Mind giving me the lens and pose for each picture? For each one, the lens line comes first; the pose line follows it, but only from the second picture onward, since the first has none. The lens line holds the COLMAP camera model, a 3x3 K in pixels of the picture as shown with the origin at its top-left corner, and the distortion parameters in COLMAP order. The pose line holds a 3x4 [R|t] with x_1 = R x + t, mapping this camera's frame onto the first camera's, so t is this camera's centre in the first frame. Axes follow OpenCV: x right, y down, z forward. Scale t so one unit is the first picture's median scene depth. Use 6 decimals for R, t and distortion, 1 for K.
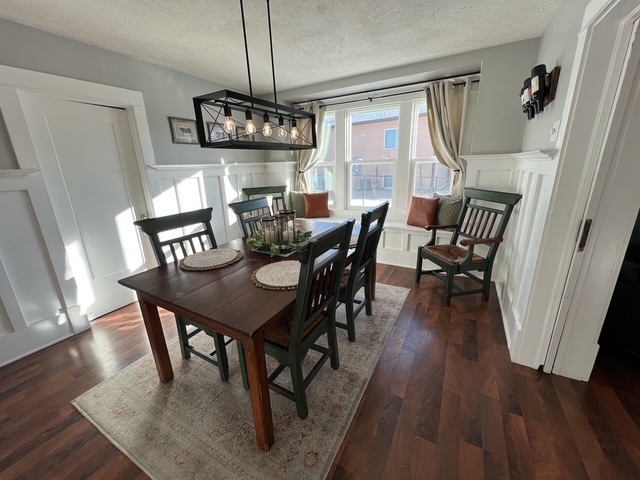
lens RADIAL K [[257.2, 0, 320.0], [0, 257.2, 240.0], [0, 0, 1]] dist [-0.000837, -0.000115]
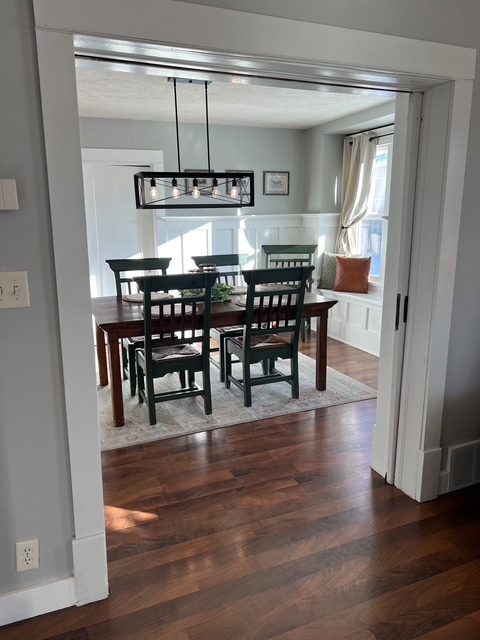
lens RADIAL K [[483.3, 0, 240.0], [0, 483.3, 320.0], [0, 0, 1]] dist [0.006410, 0.001409]
pose [[0.790742, 0.145508, -0.594604, 0.559685], [-0.182019, 0.983294, -0.001433, 0.046034], [0.584462, 0.109362, 0.804017, -0.235909]]
